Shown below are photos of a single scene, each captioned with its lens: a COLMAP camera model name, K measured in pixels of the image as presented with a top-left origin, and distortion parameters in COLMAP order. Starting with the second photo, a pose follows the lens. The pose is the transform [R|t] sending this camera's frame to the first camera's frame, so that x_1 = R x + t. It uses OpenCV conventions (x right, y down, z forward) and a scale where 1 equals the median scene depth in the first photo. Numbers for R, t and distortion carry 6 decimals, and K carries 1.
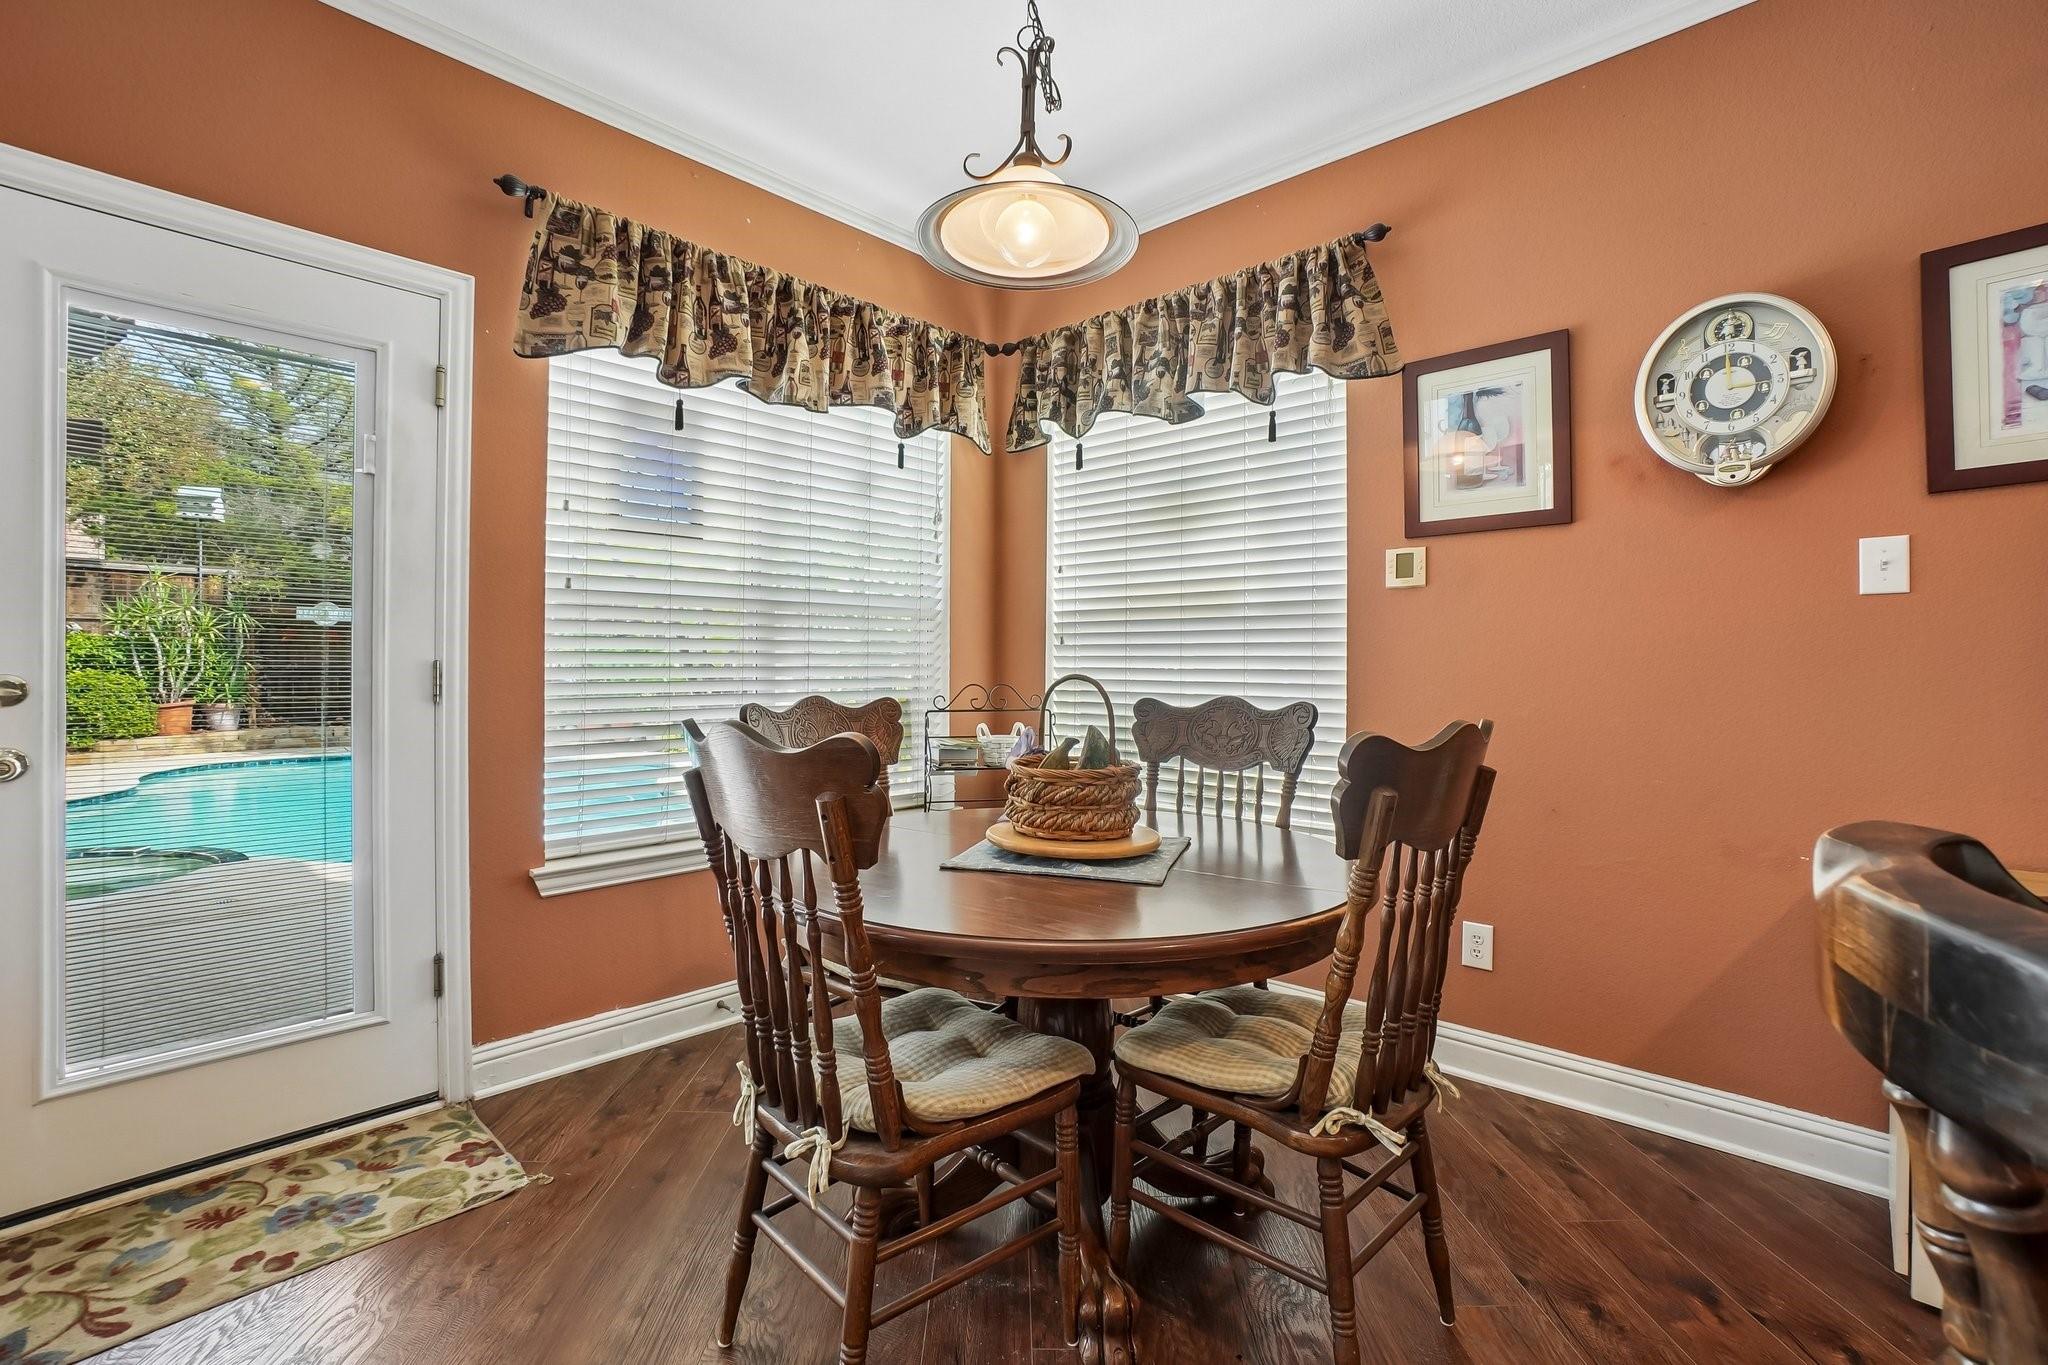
lens RADIAL K [[921.3, 0, 1007.5], [0, 921.3, 680.7], [0, 0, 1]] dist [-0.062385, 0.023985]
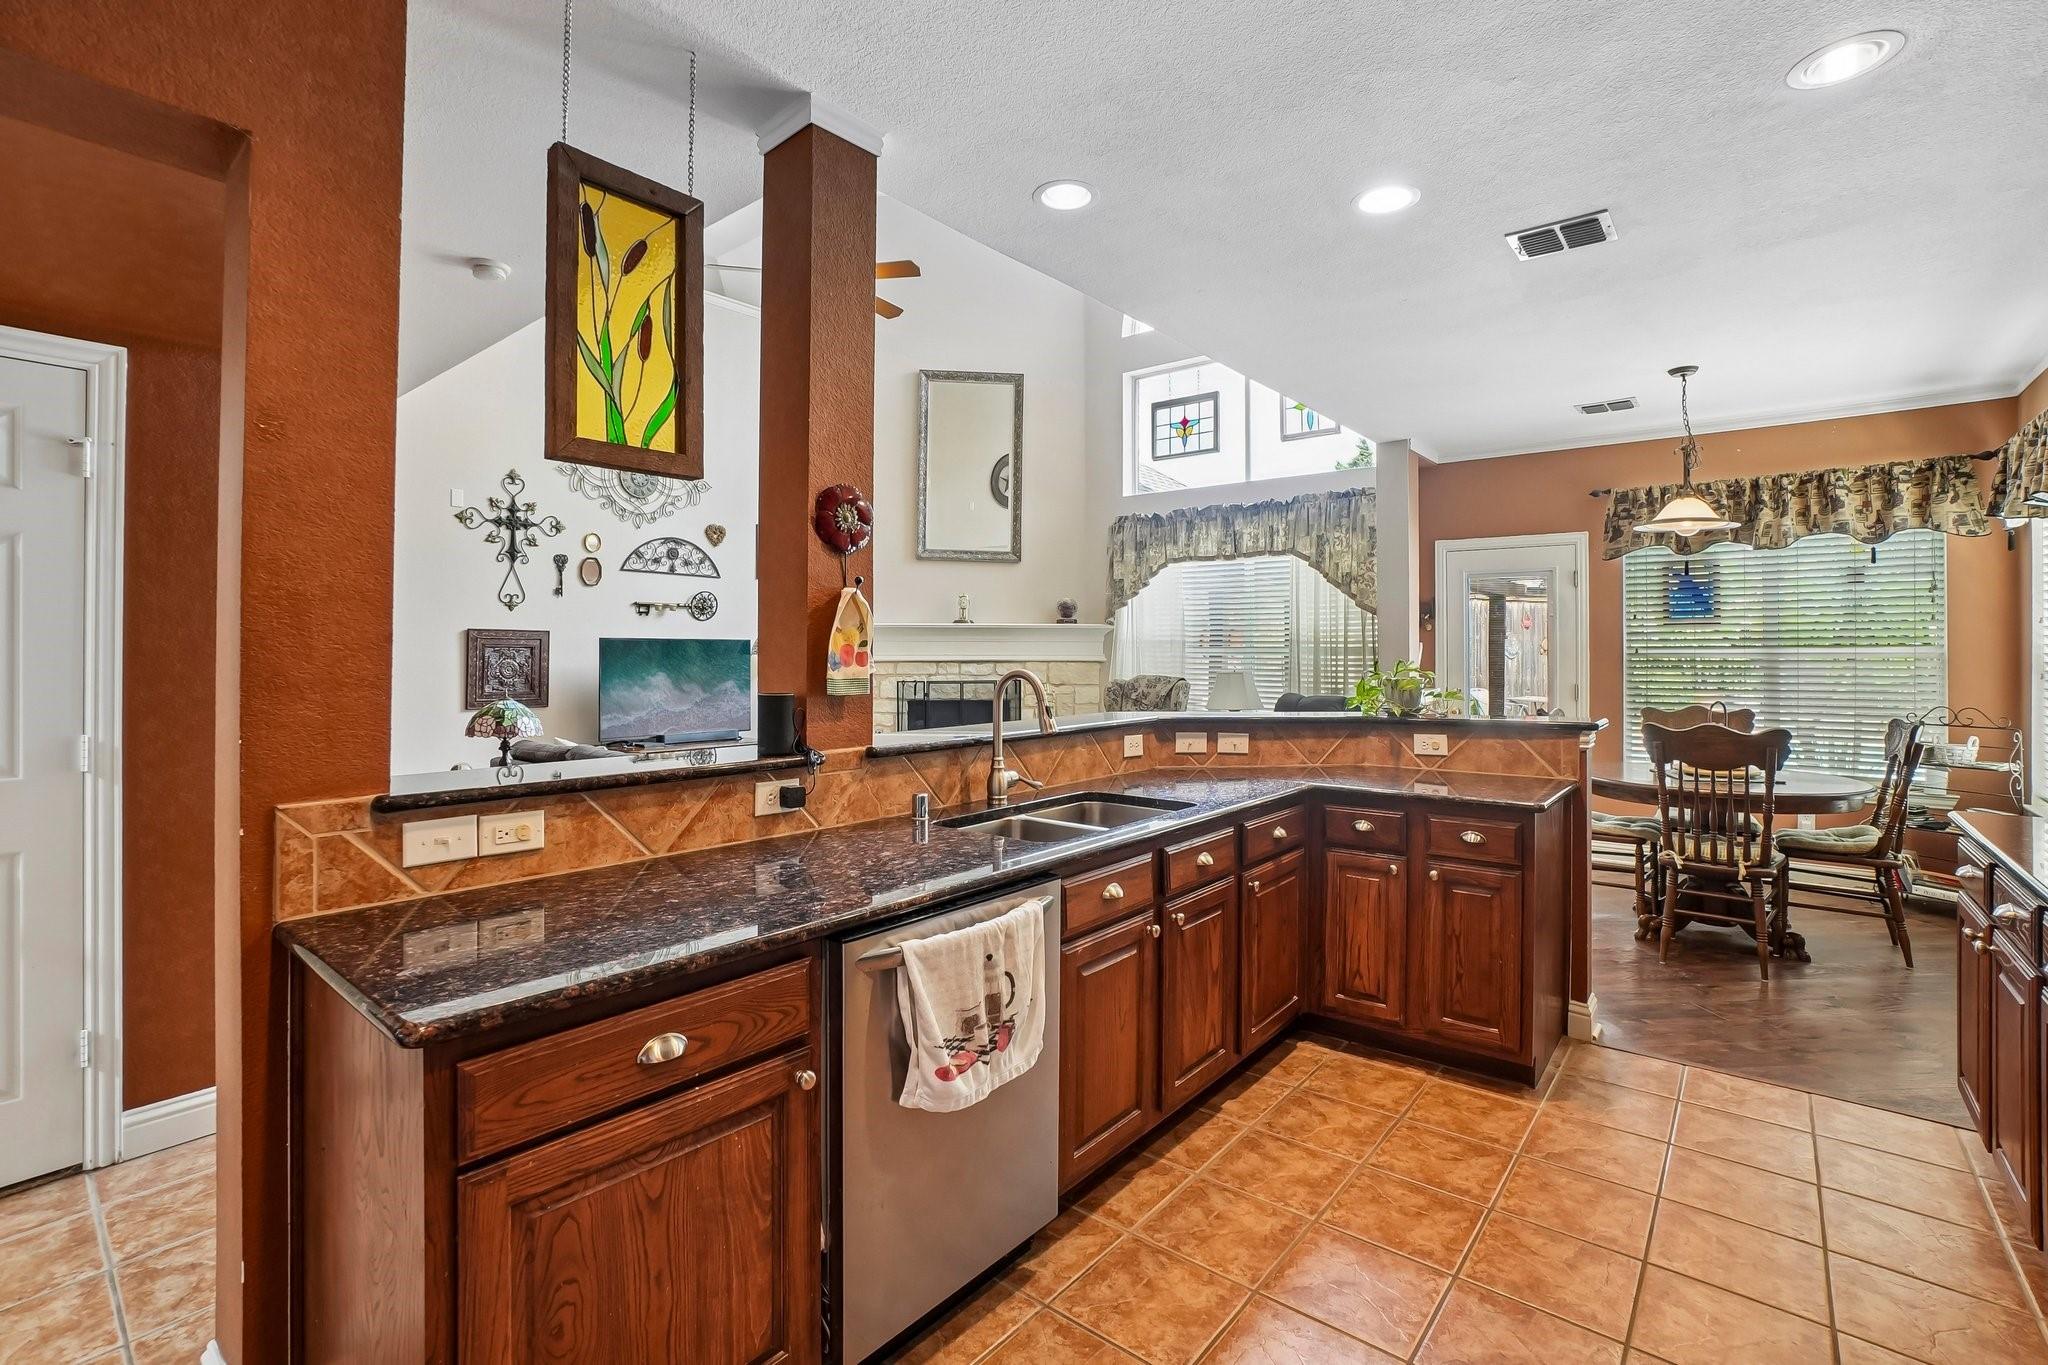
lens RADIAL K [[928.4, 0, 1013.8], [0, 928.4, 637.2], [0, 0, 1]] dist [-0.064323, 0.024282]
pose [[0.066741, -0.017034, -0.997625, 1.796007], [-0.013331, 0.999750, -0.017963, -0.083500], [0.997681, 0.014498, 0.066497, -0.760210]]
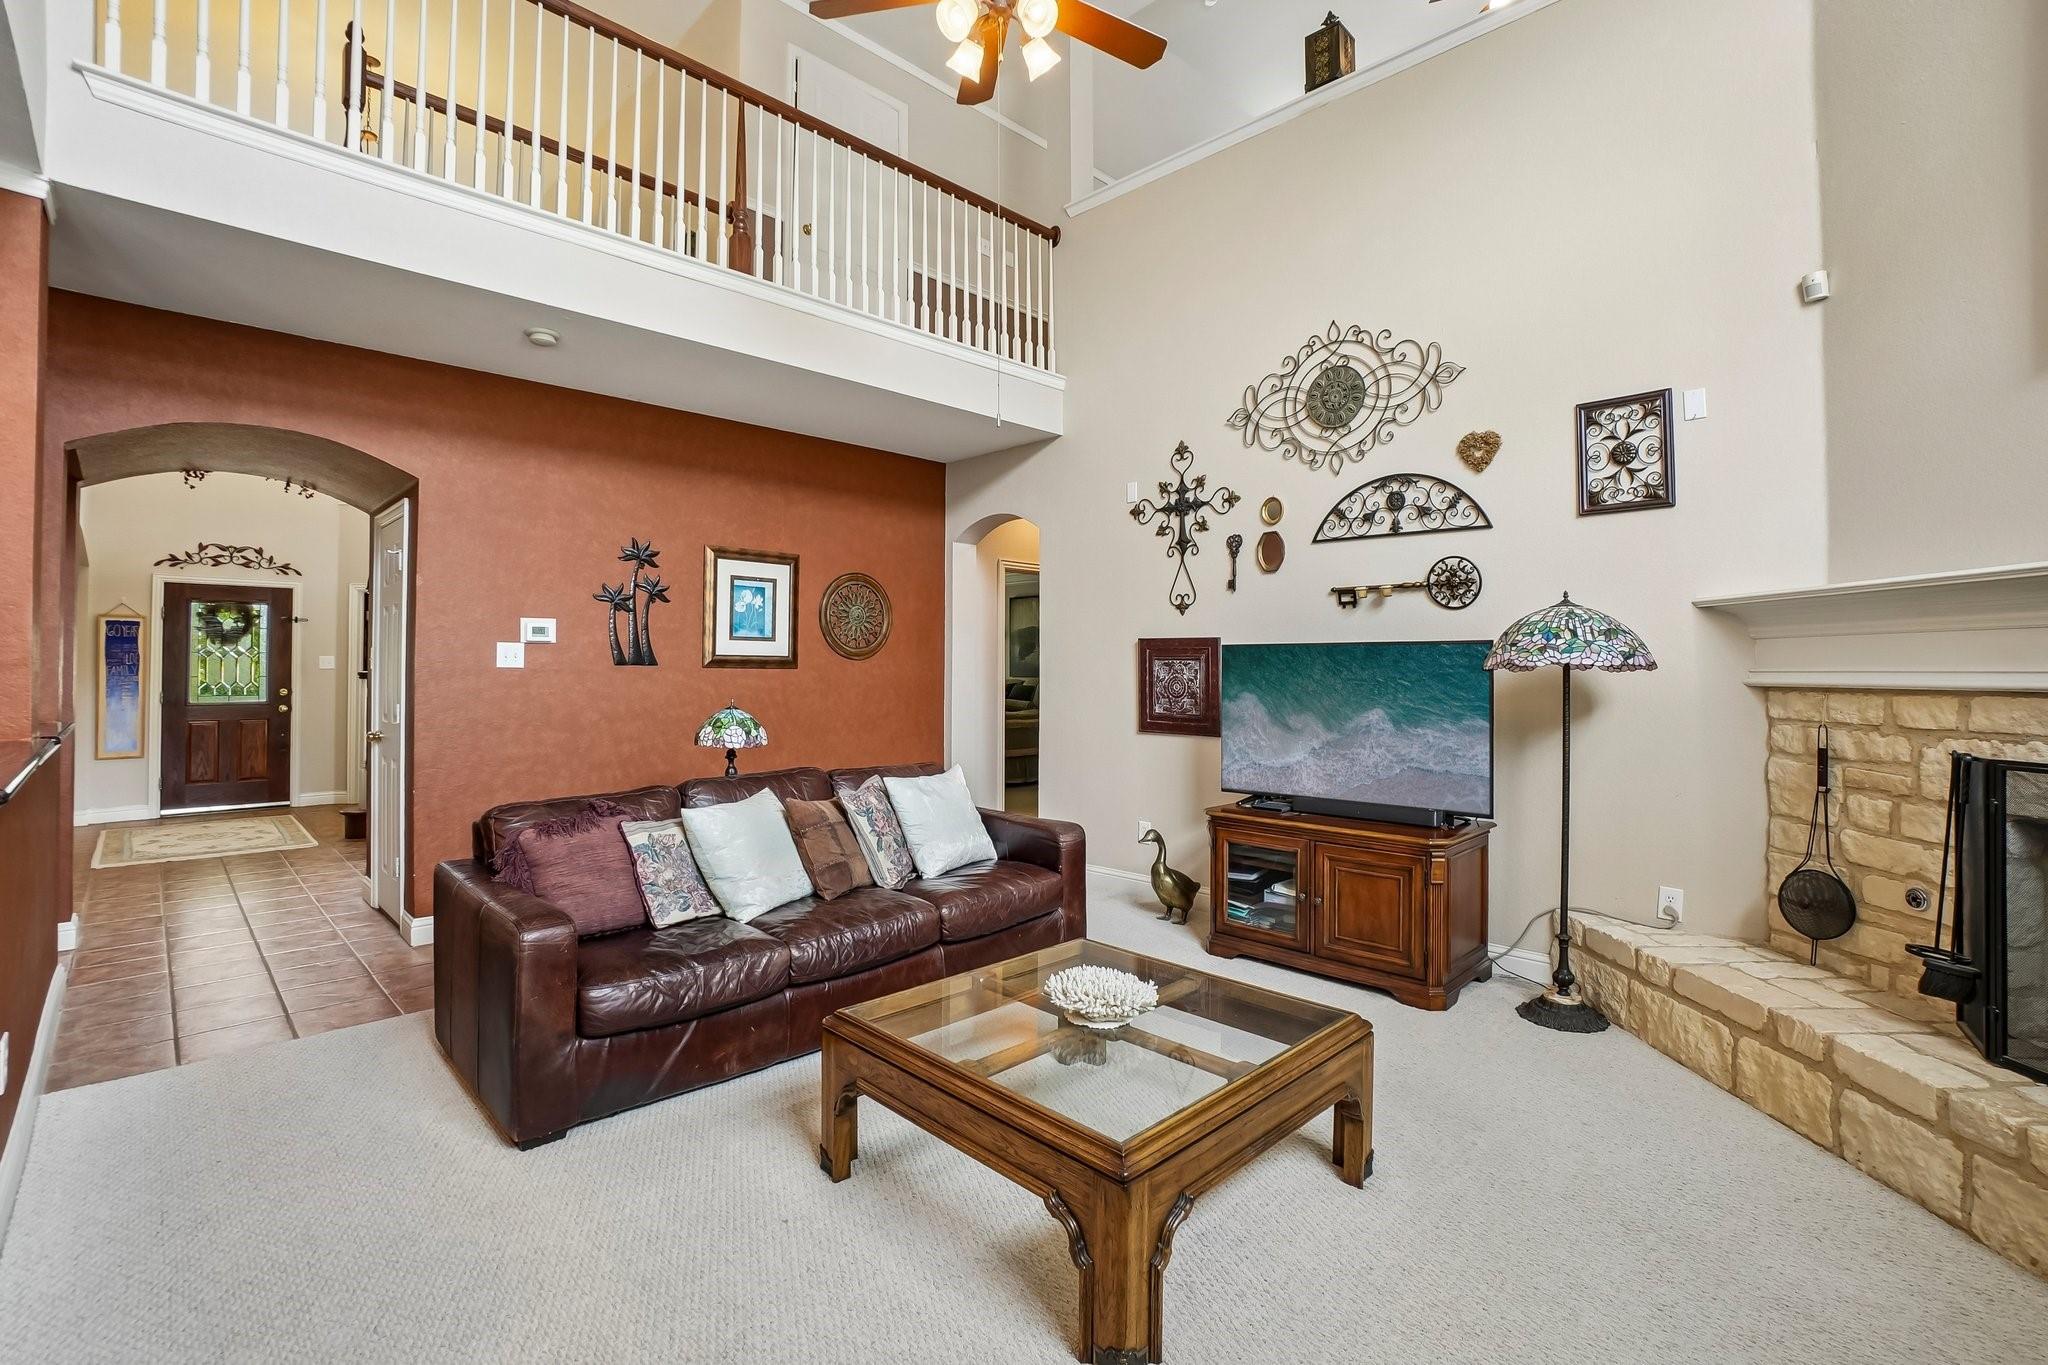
lens RADIAL K [[916.3, 0, 1022.2], [0, 916.3, 650.9], [0, 0, 1]] dist [-0.071505, 0.023795]
pose [[-0.999609, -0.005083, 0.027503, -0.557929], [-0.005274, 0.999962, -0.006888, -0.085376], [-0.027467, -0.007030, -0.999598, 0.107380]]
